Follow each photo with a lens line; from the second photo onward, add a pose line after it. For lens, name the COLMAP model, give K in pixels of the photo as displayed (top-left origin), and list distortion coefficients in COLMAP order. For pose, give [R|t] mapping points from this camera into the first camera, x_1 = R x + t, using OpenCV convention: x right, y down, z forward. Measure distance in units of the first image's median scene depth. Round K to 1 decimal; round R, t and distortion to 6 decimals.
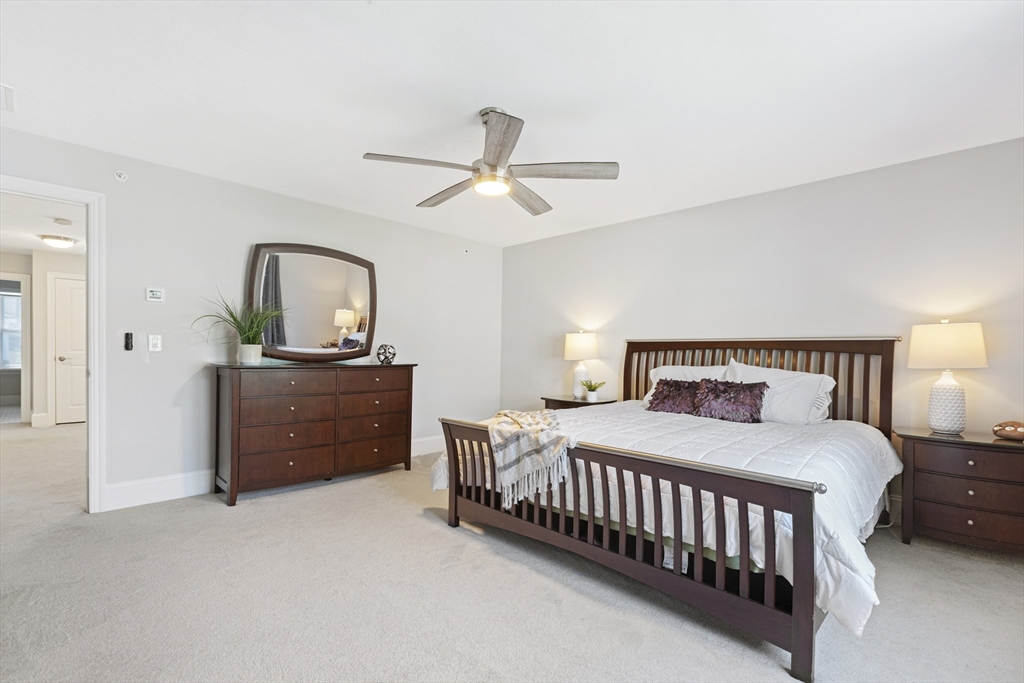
lens RADIAL K [[457.3, 0, 510.1], [0, 457.3, 347.0], [0, 0, 1]] dist [0.004577, 0.000450]
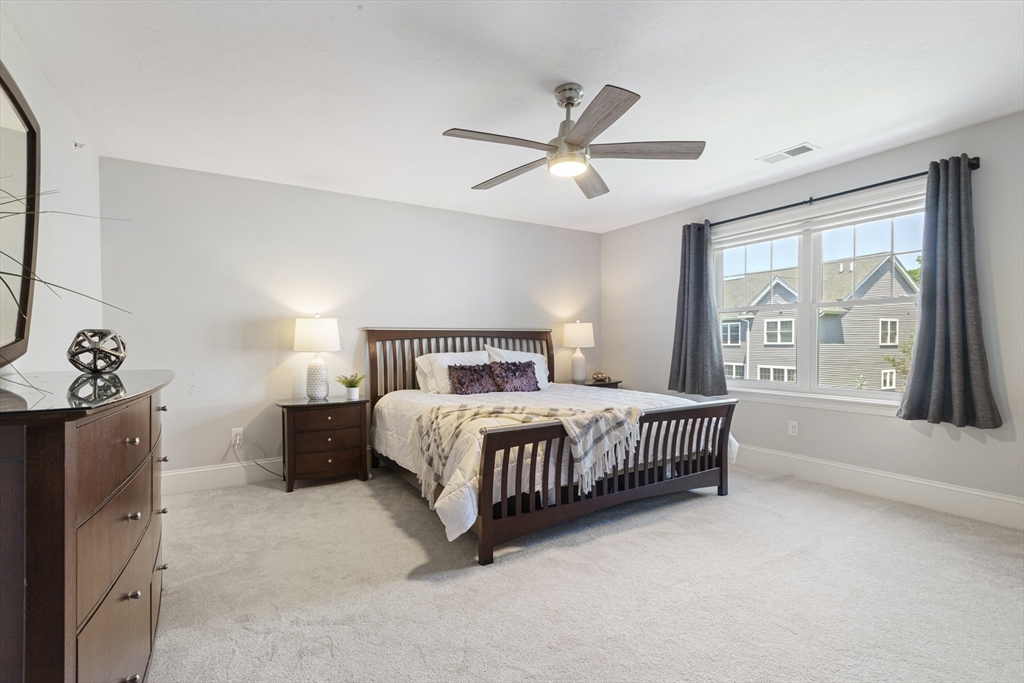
lens RADIAL K [[457.3, 0, 506.0], [0, 457.3, 346.8], [0, 0, 1]] dist [0.004577, 0.000450]
pose [[0.246650, -0.020778, 0.968882, -0.998999], [-0.001724, 0.999759, 0.021879, 0.004277], [-0.969103, -0.007067, 0.246555, 0.896503]]
